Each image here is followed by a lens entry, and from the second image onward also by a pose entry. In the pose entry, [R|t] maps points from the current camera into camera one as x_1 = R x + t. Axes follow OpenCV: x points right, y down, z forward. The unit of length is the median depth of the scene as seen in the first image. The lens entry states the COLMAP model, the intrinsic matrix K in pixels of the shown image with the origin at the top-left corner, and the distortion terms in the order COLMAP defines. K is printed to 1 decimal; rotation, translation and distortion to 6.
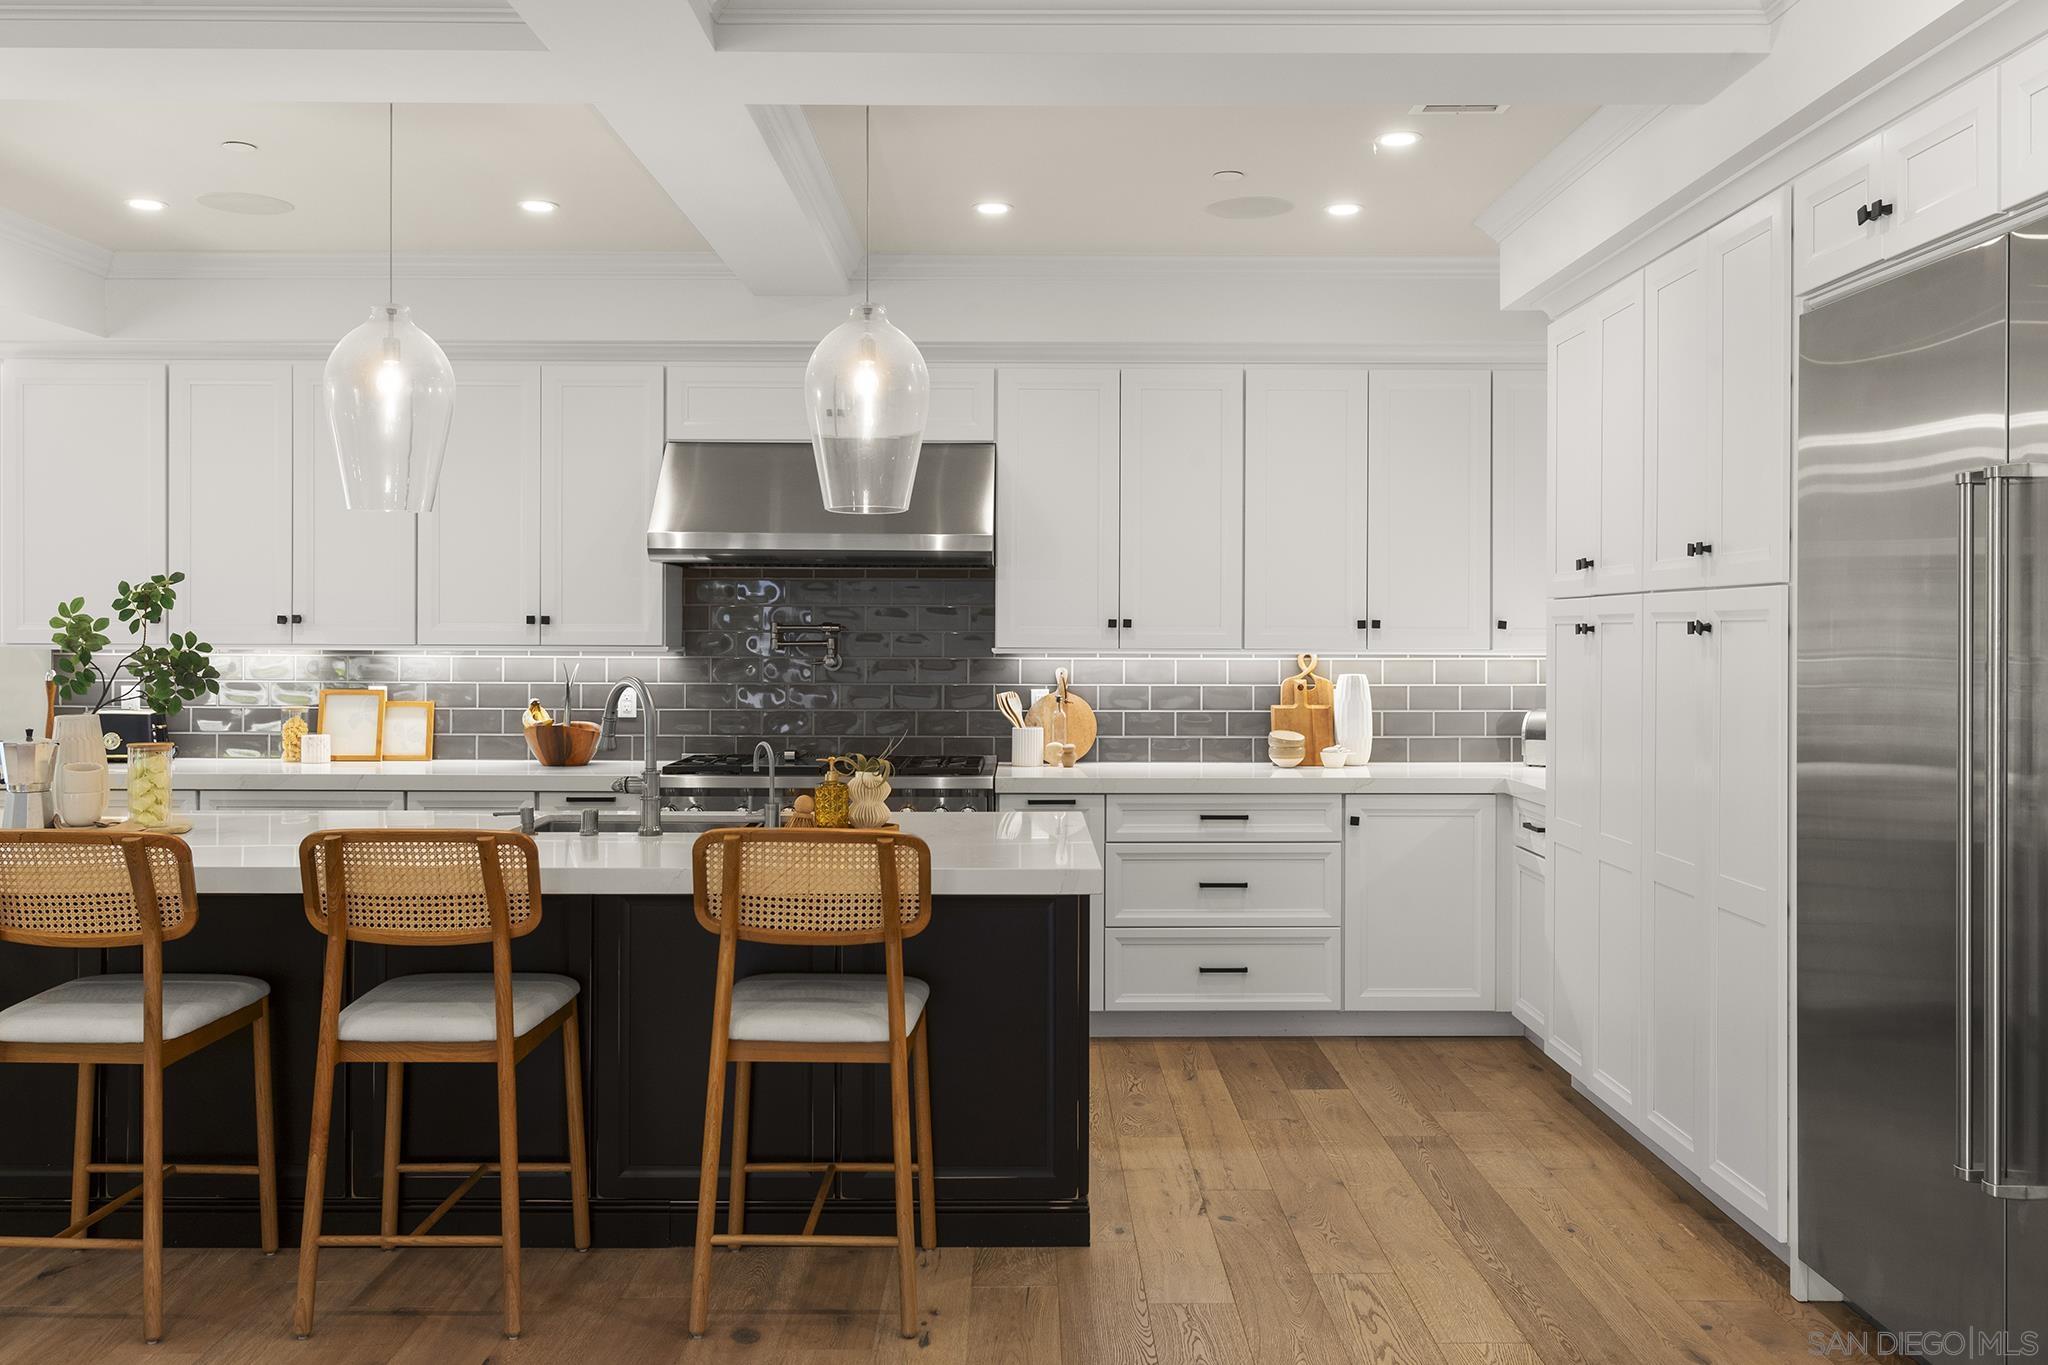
lens RADIAL K [[1629.3, 0, 1025.3], [0, 1629.3, 624.6], [0, 0, 1]] dist [0.003346, 0.000035]
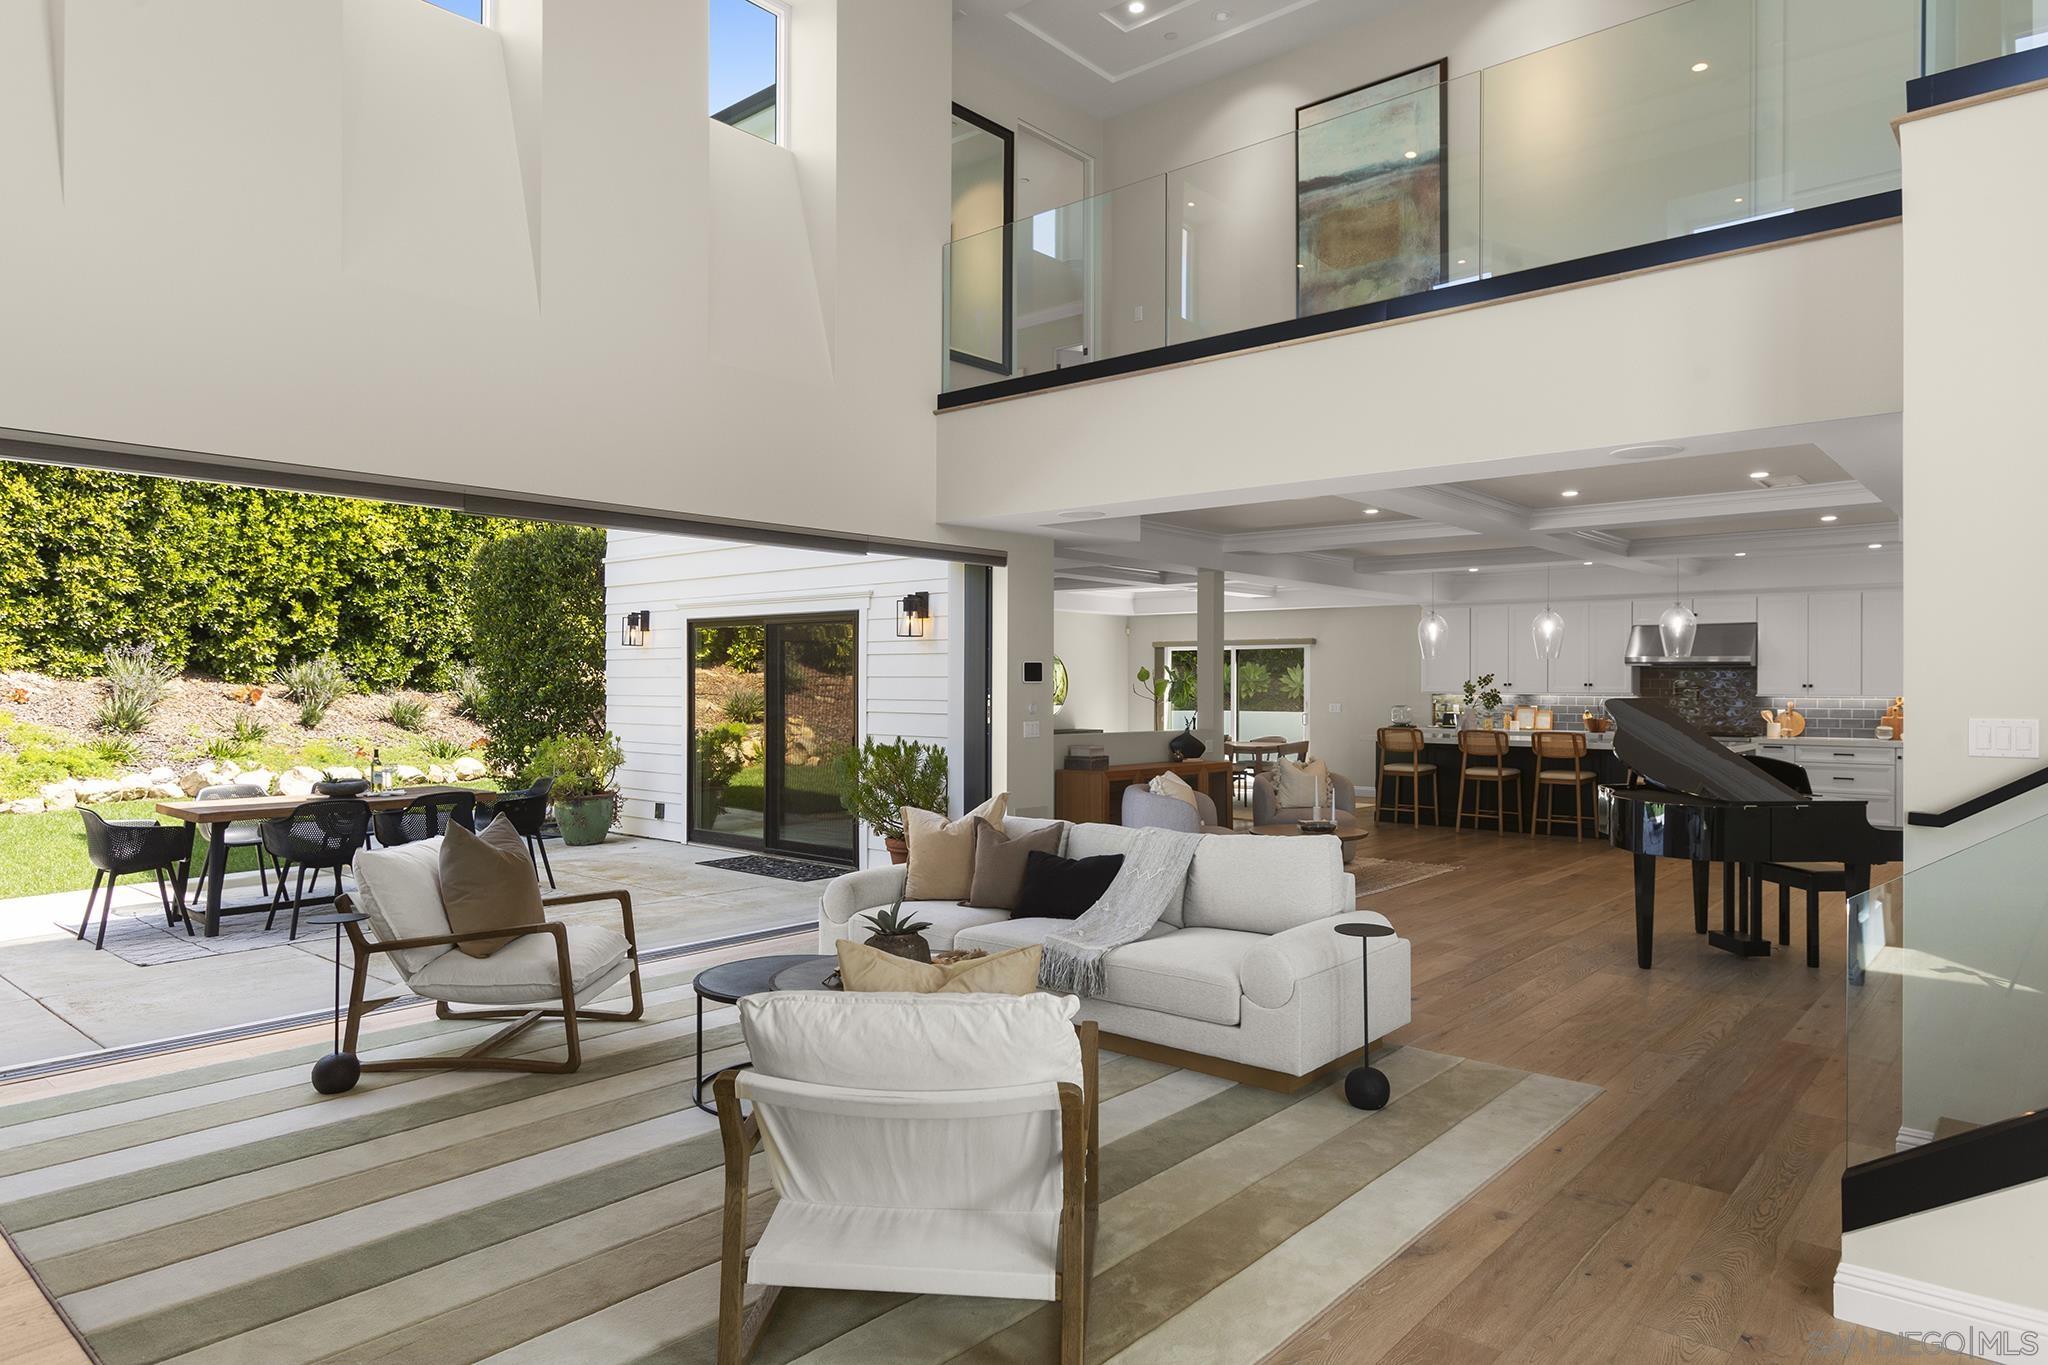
lens RADIAL K [[1248.5, 0, 1024.0], [0, 1248.5, 682.5], [0, 0, 1]] dist [0.000722, 0.000432]
pose [[0.751412, -0.001278, -0.659832, 0.446421], [0.001318, 0.999999, -0.000436, -0.007078], [0.659832, -0.000542, 0.751413, -1.443029]]
